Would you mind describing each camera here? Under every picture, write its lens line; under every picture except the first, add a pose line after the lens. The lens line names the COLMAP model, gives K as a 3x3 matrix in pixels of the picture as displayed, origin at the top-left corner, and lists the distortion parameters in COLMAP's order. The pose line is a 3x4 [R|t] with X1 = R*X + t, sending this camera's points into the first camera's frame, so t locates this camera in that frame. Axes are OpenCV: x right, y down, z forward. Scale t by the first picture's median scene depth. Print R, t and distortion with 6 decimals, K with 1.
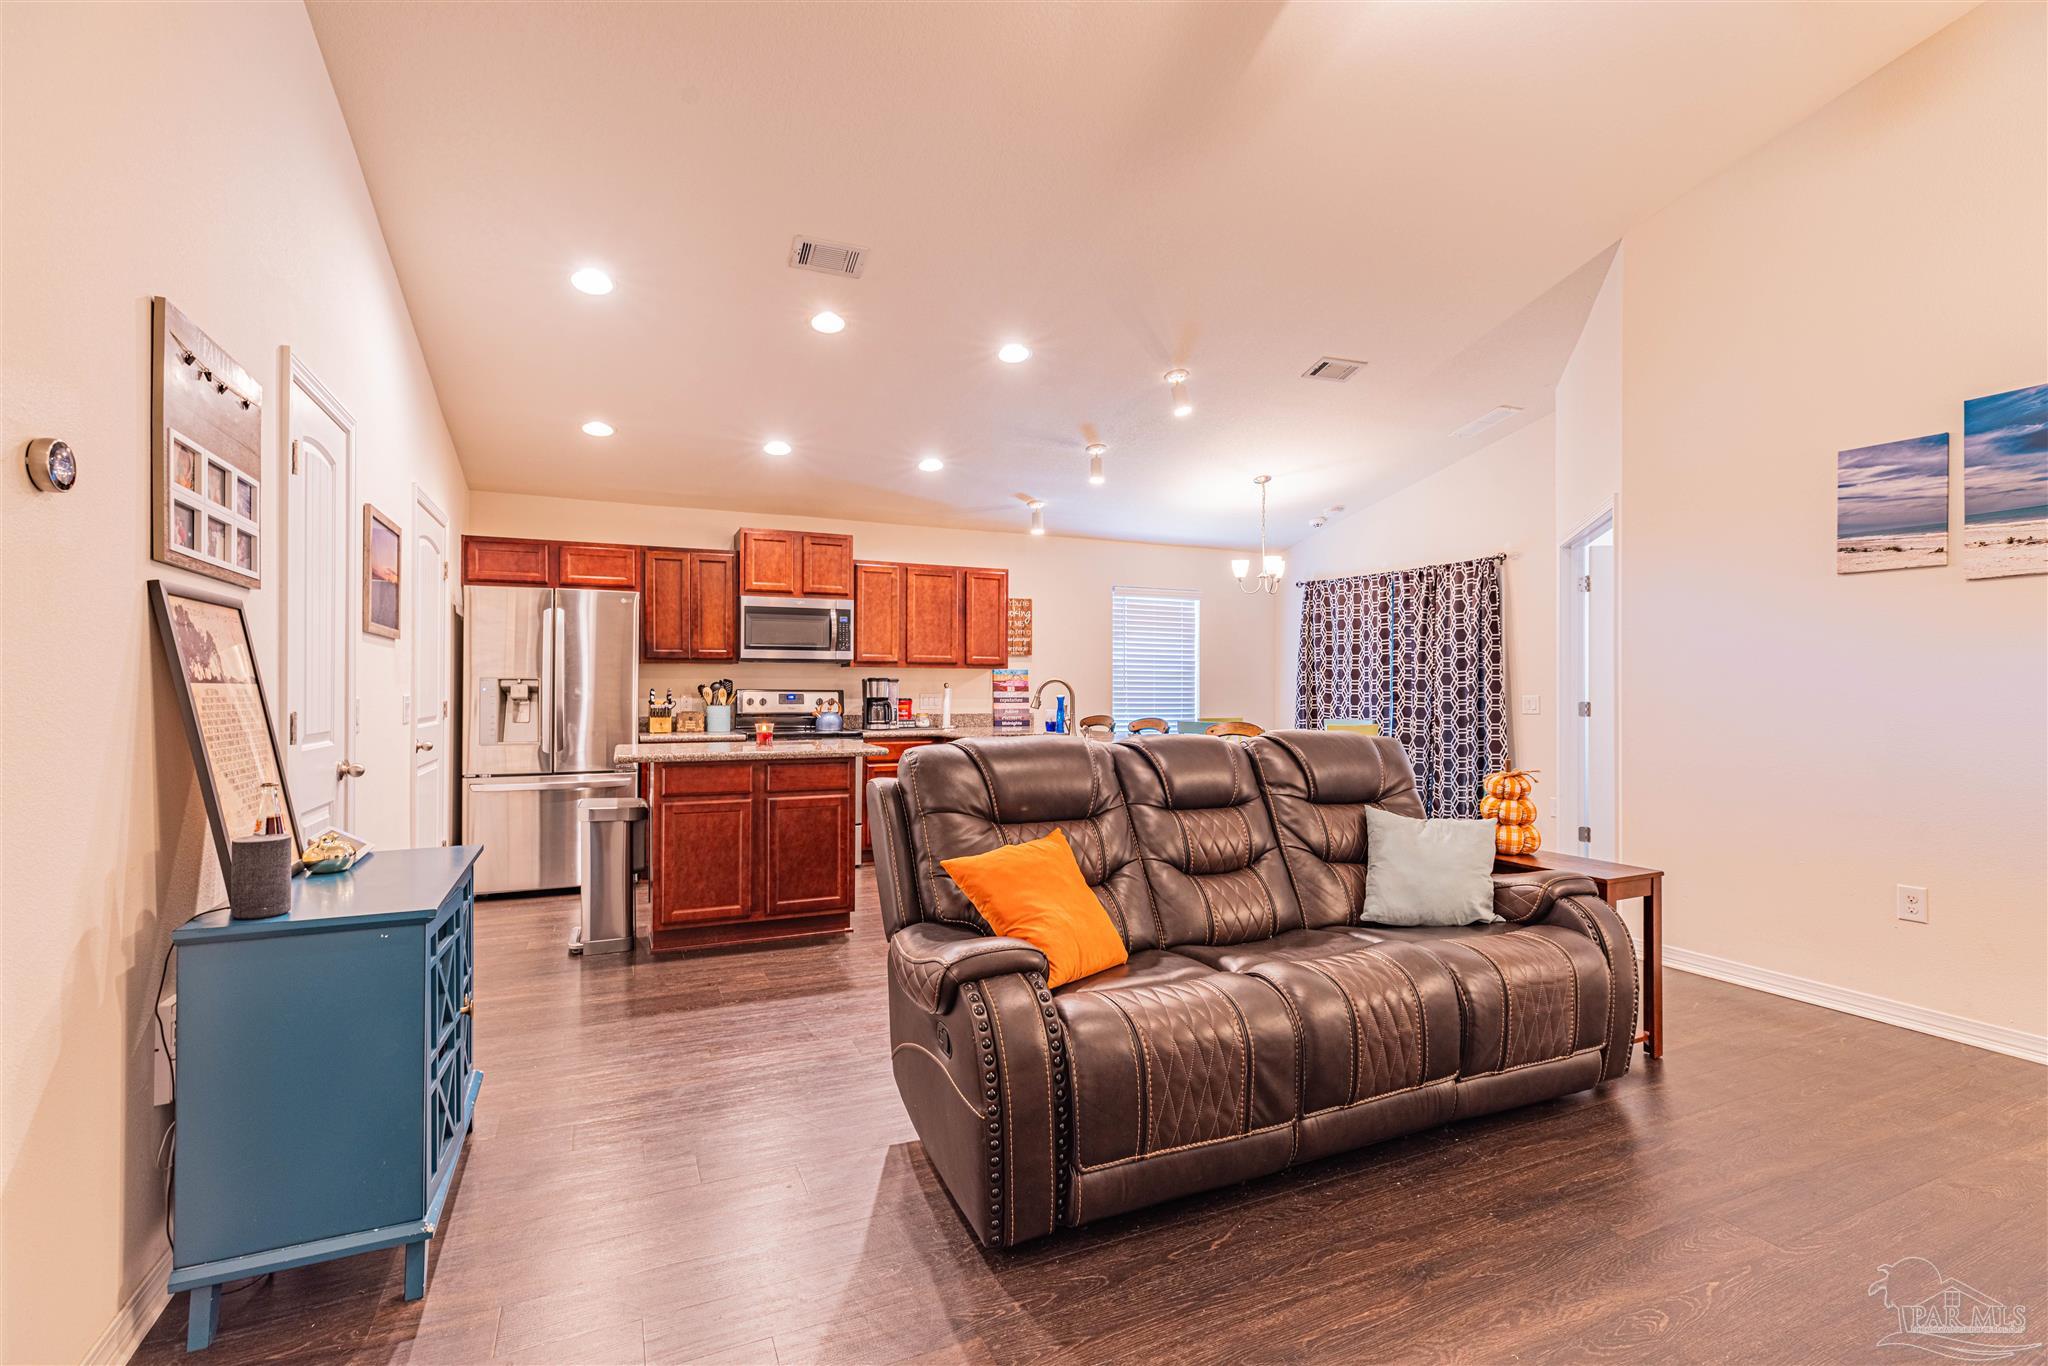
lens RADIAL K [[911.5, 0, 1021.5], [0, 911.5, 686.4], [0, 0, 1]] dist [0.002805, 0.000325]
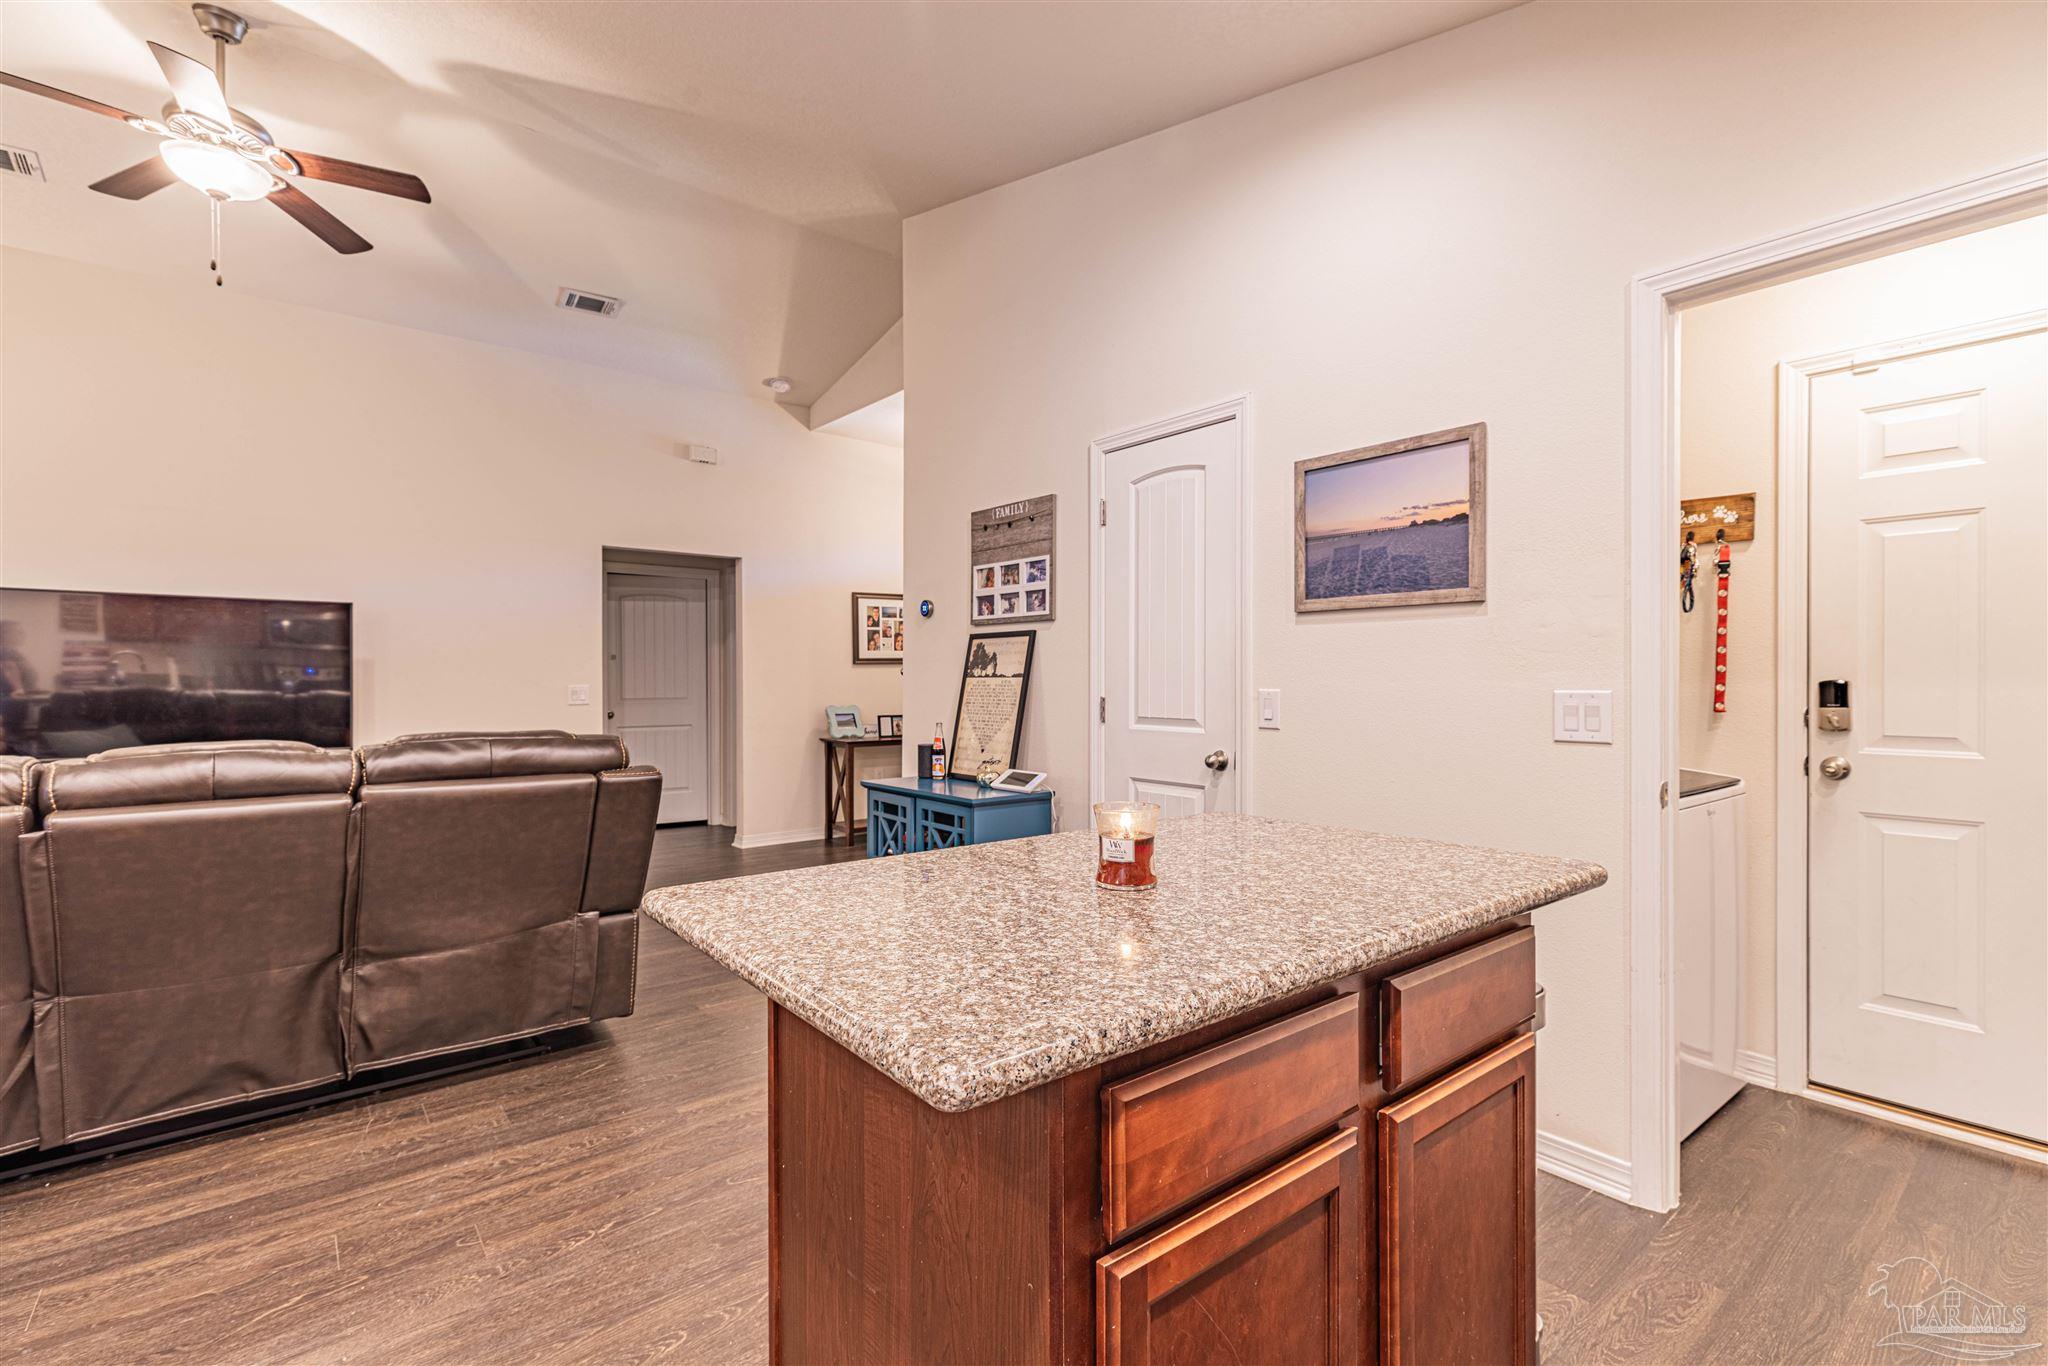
lens RADIAL K [[911.5, 0, 1034.3], [0, 911.5, 681.9], [0, 0, 1]] dist [0.002805, 0.000325]
pose [[-0.964443, -0.007379, -0.264187, -0.131013], [-0.005162, 0.999945, -0.009086, 0.006719], [0.264240, -0.007399, -0.964429, 0.893229]]
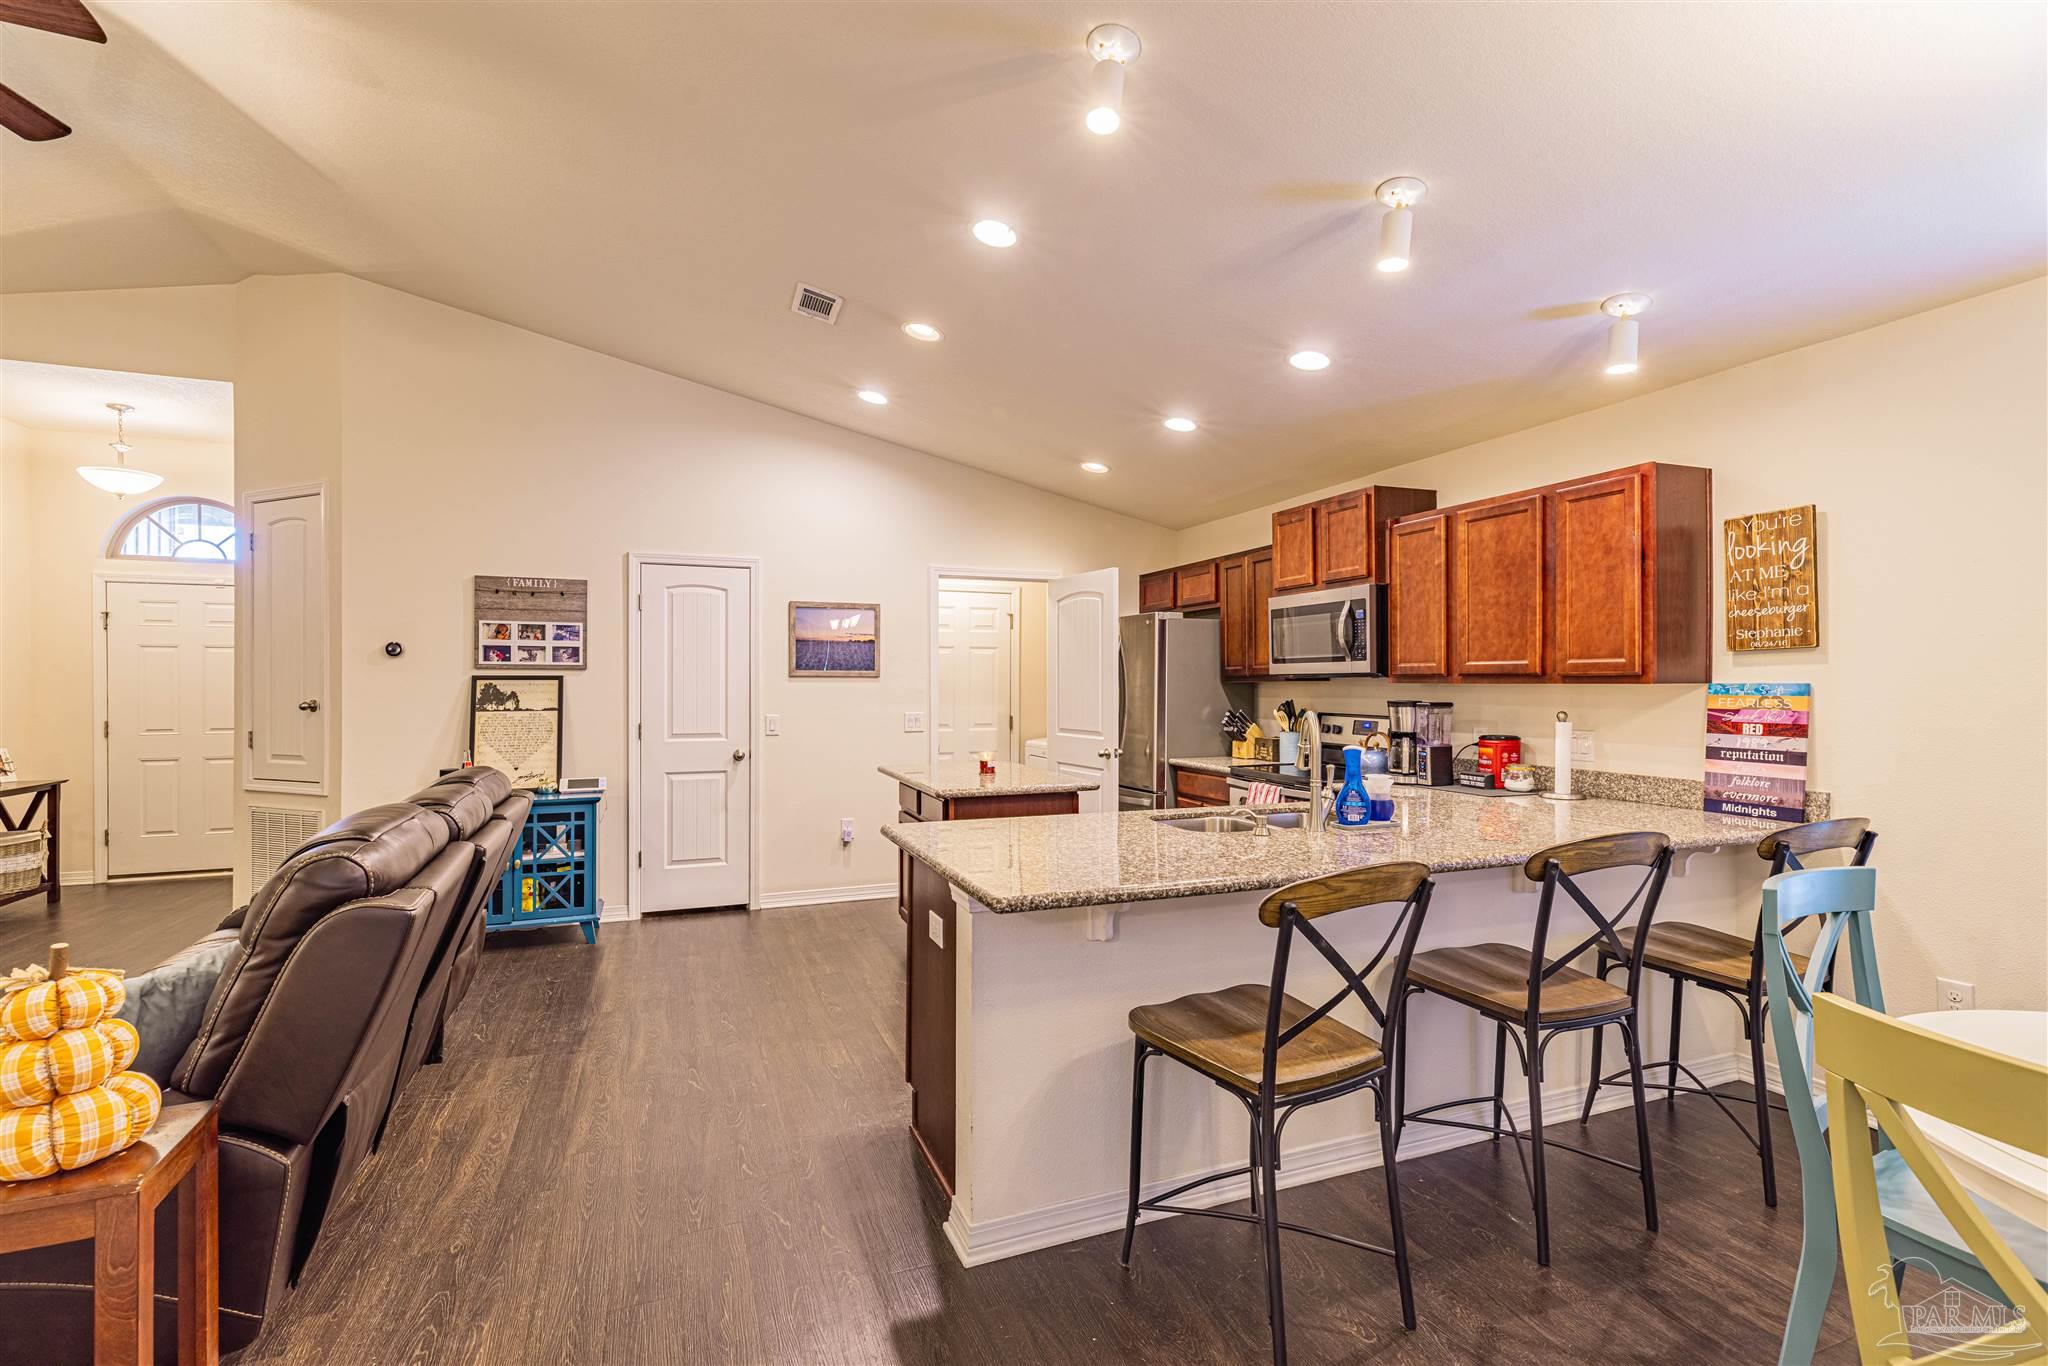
lens RADIAL K [[911.5, 0, 1024.4], [0, 911.5, 685.2], [0, 0, 1]] dist [0.002805, 0.000325]
pose [[-0.050180, 0.002478, -0.998737, 0.488456], [0.005177, 0.999984, 0.002221, -0.023133], [0.998727, -0.005059, -0.050192, 0.773957]]
